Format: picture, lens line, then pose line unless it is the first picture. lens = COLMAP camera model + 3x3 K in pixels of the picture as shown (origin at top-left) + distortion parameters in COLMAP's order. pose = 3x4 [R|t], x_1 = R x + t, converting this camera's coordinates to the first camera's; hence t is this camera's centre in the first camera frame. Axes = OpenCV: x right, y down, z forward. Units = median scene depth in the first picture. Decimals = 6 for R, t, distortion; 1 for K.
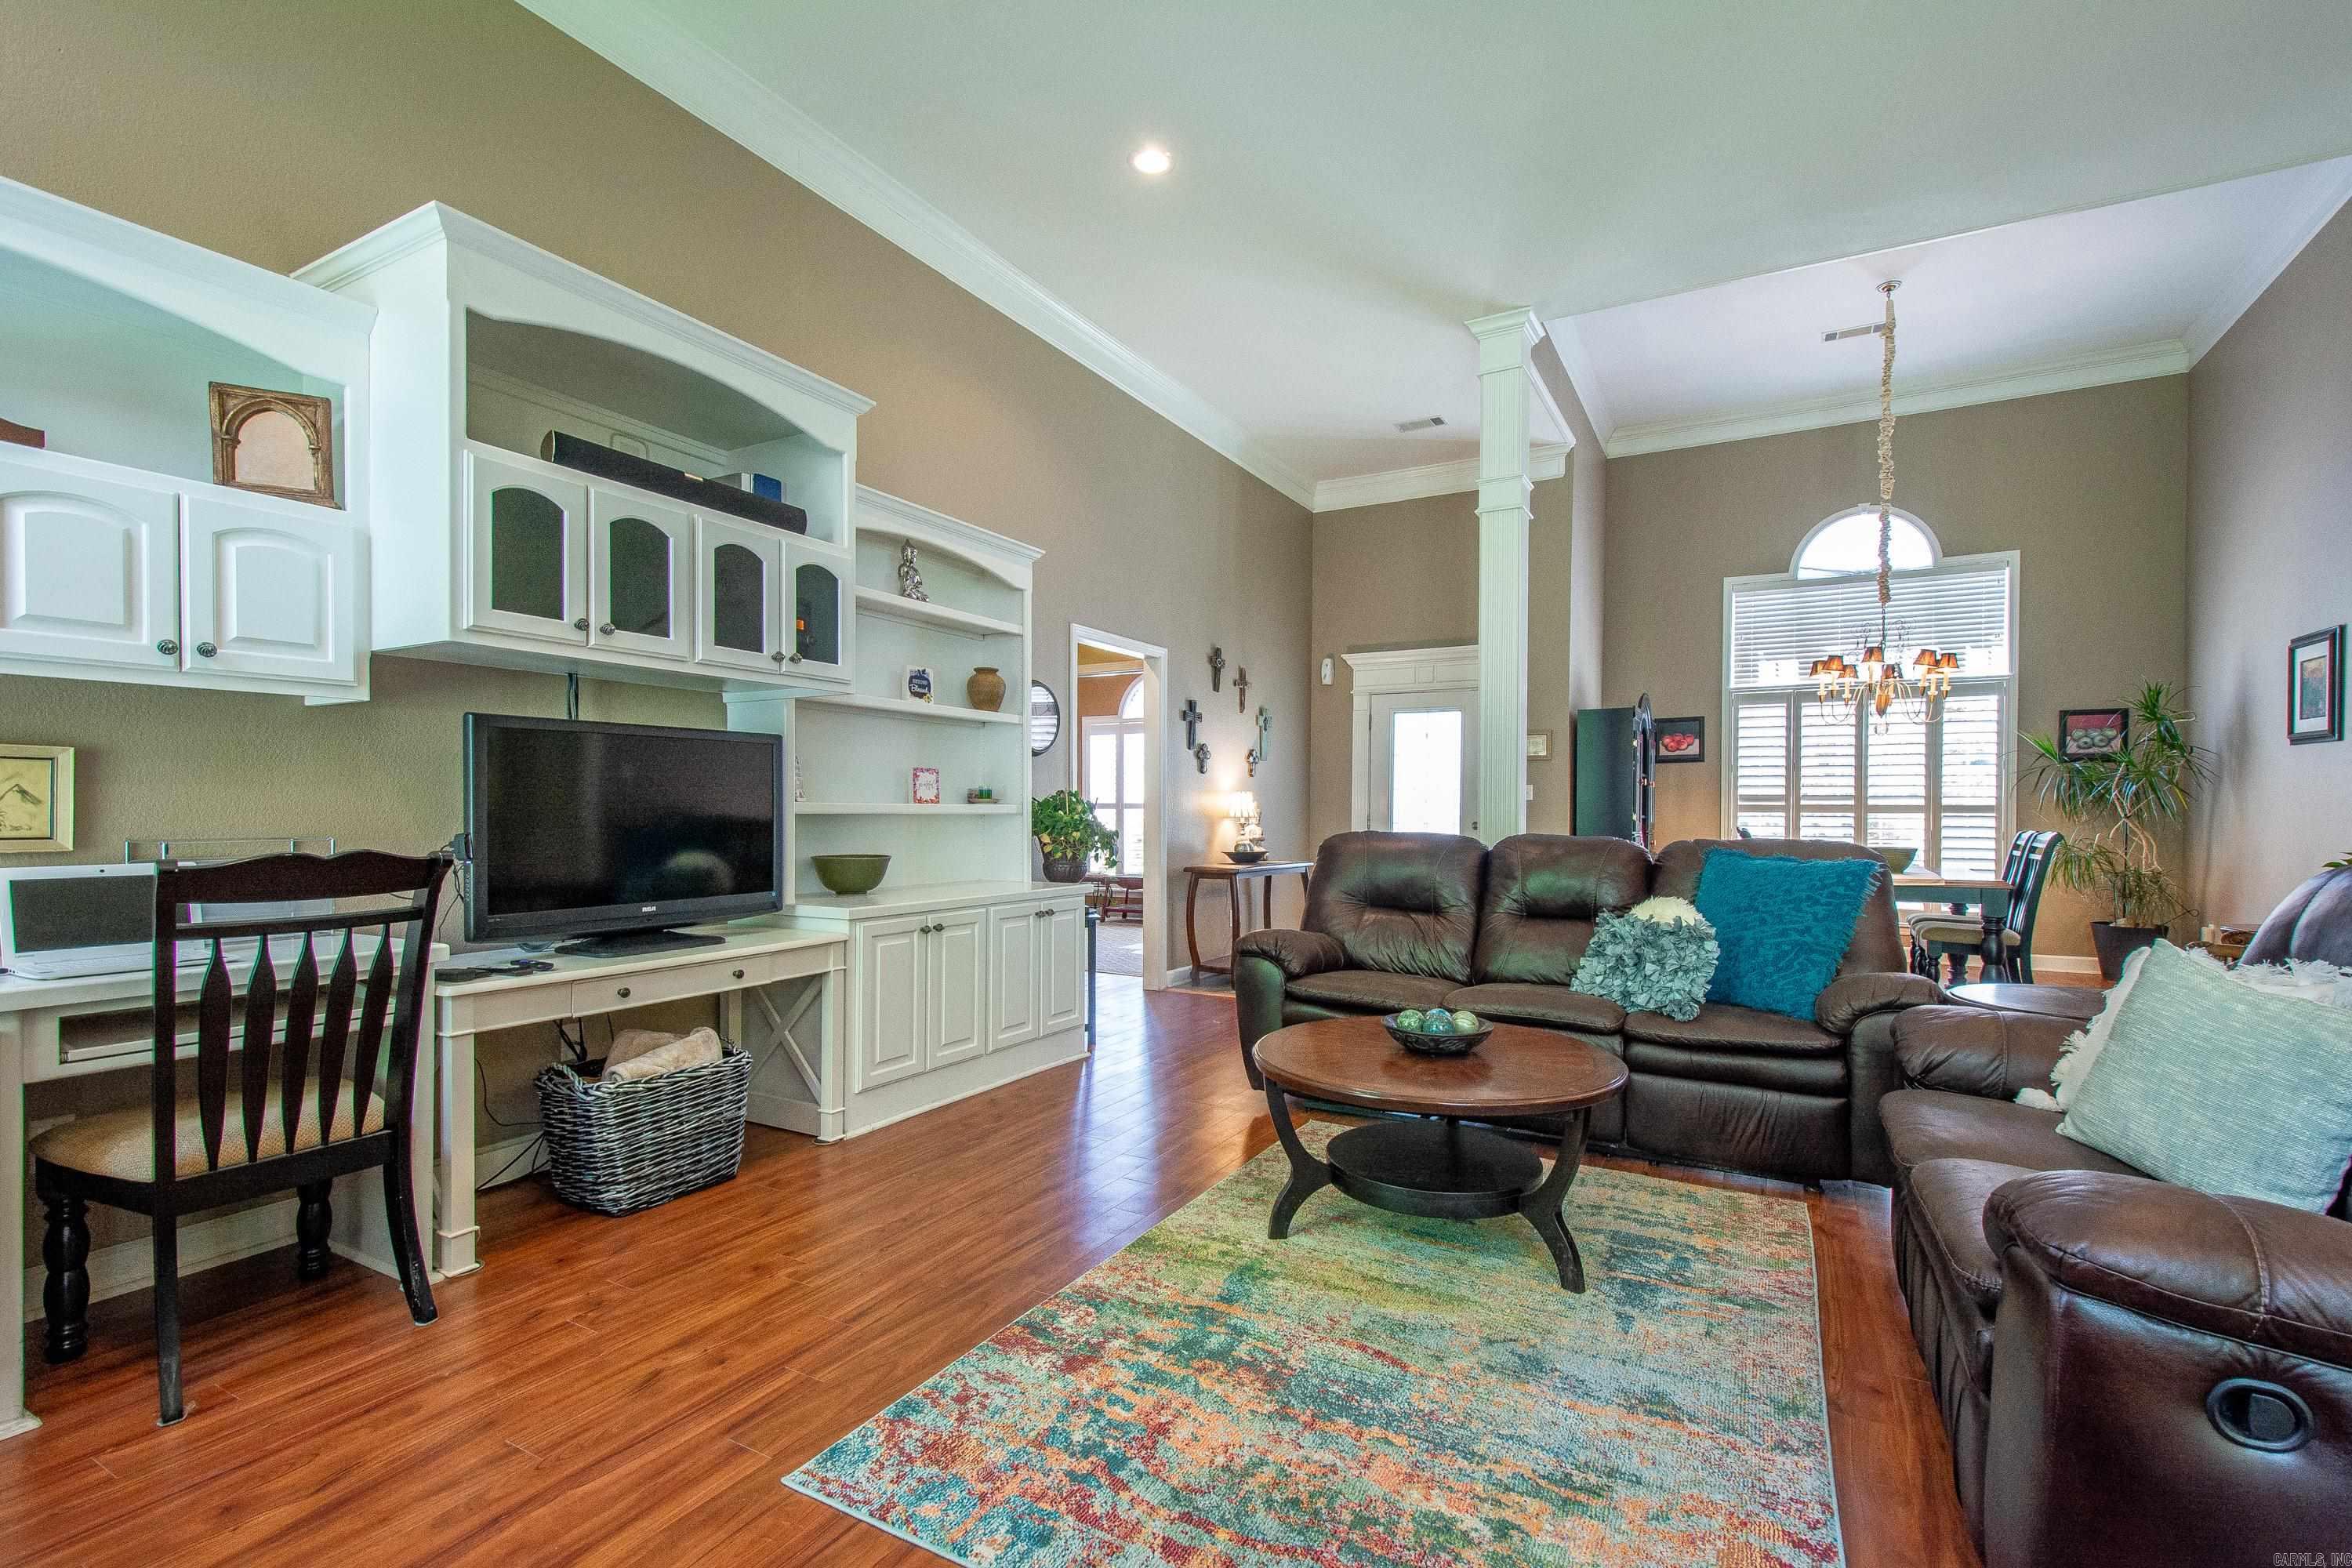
lens RADIAL K [[1040.1, 0, 1212.9], [0, 1040.1, 821.4], [0, 0, 1]] dist [0.020956, -0.011738]
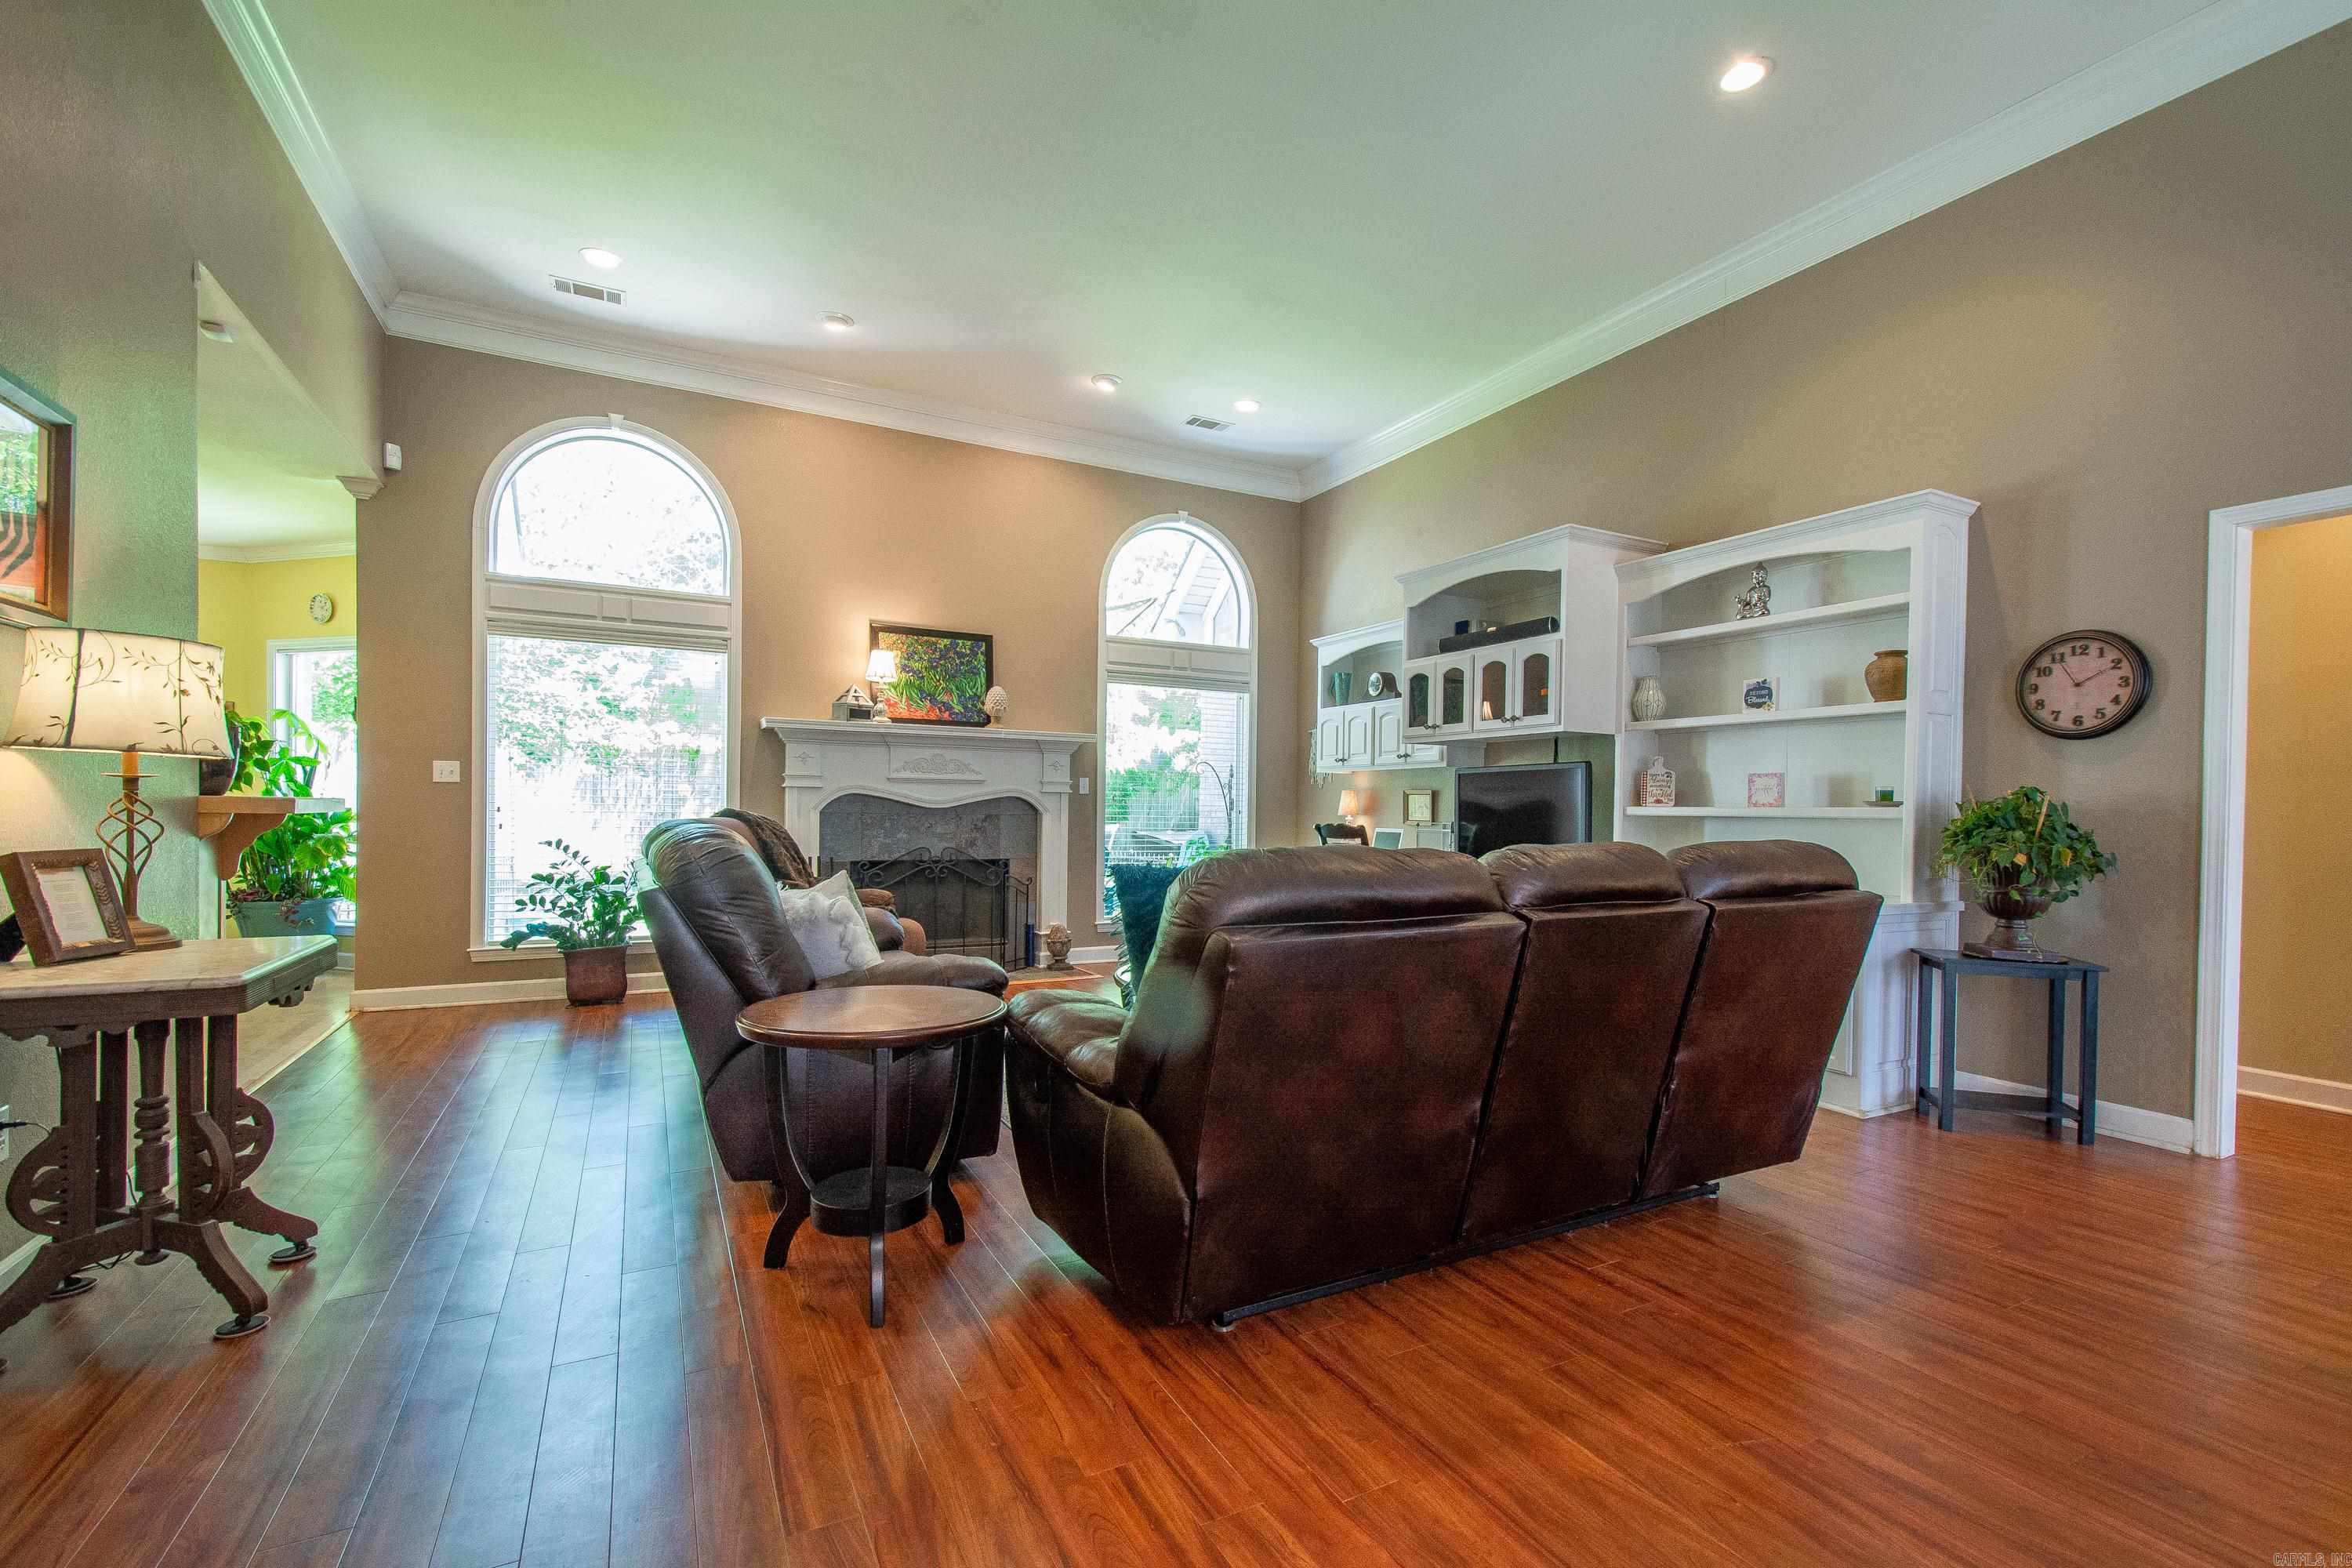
lens RADIAL K [[1020.1, 0, 1193.6], [0, 1020.1, 821.7], [0, 0, 1]] dist [0.021053, -0.013004]
pose [[-0.545363, -0.002292, -0.838197, 0.832436], [-0.024312, 0.999619, 0.013085, -0.001991], [0.837847, 0.027514, -0.545211, 0.996914]]
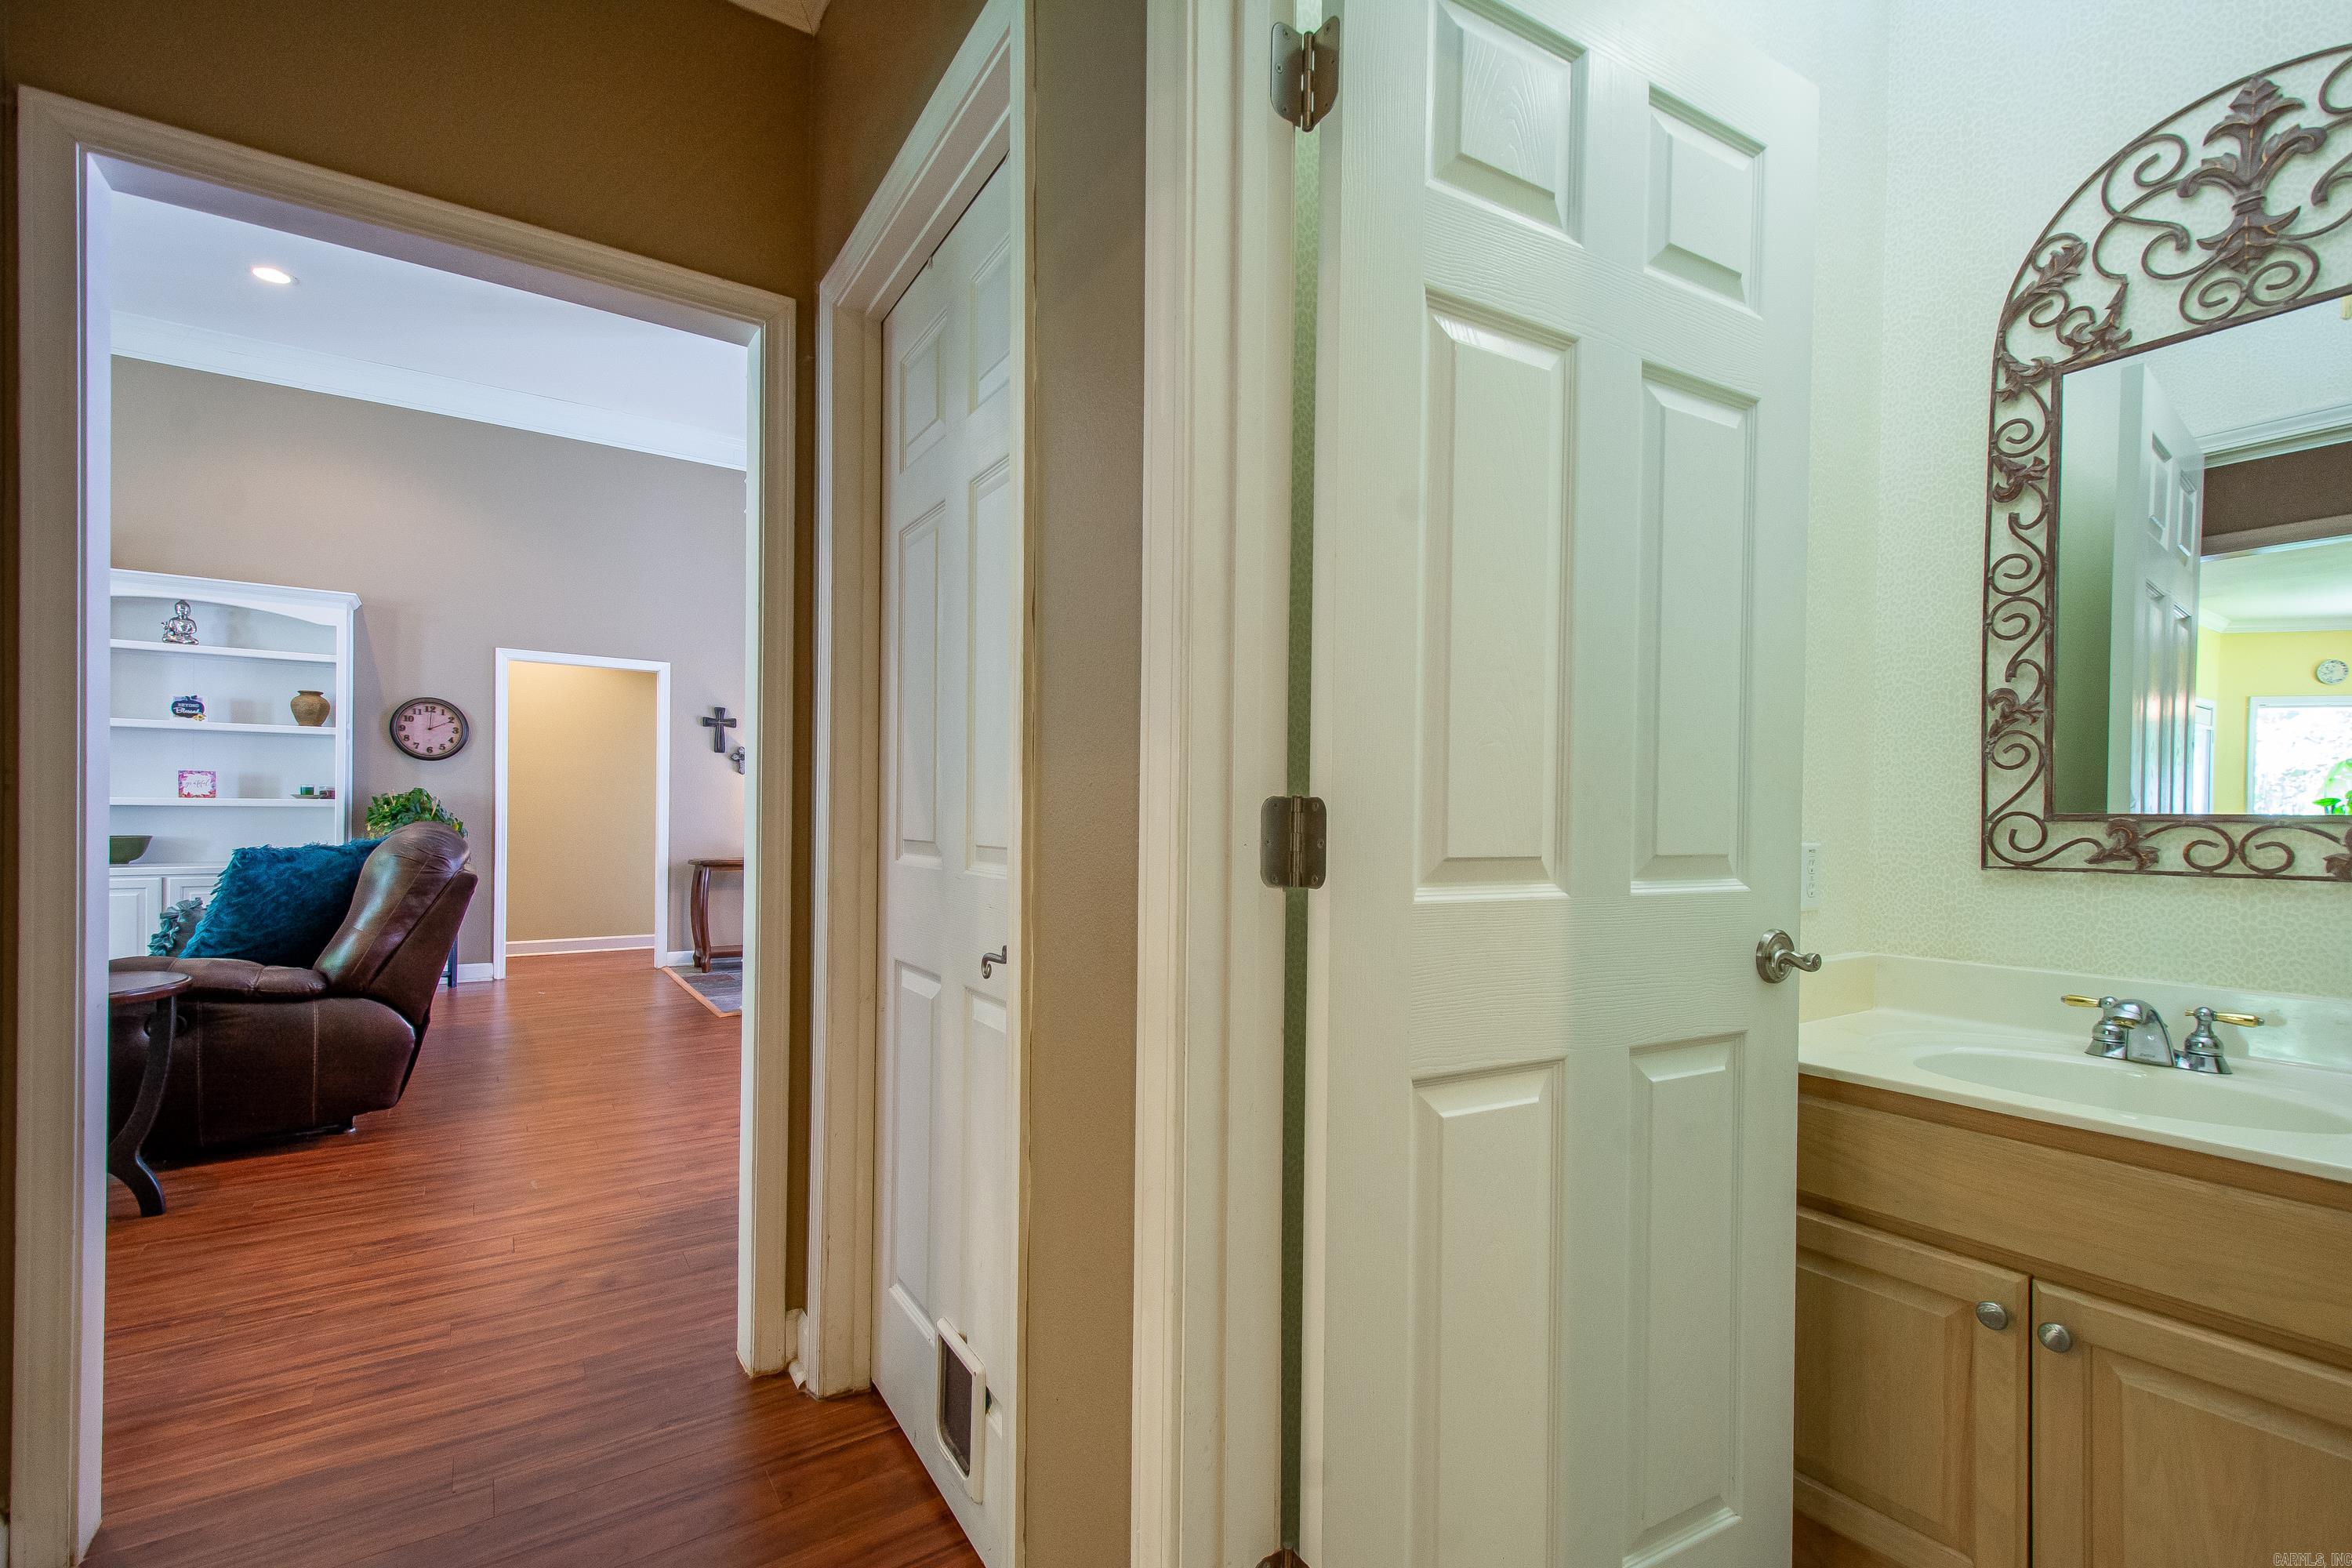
lens RADIAL K [[1020.1, 0, 1193.6], [0, 1020.1, 821.7], [0, 0, 1]] dist [0.021053, -0.013004]
pose [[0.892631, 0.008869, -0.450702, 1.314942], [-0.012035, 0.999919, -0.004159, 0.002727], [0.450628, 0.009137, 0.892665, 0.378348]]
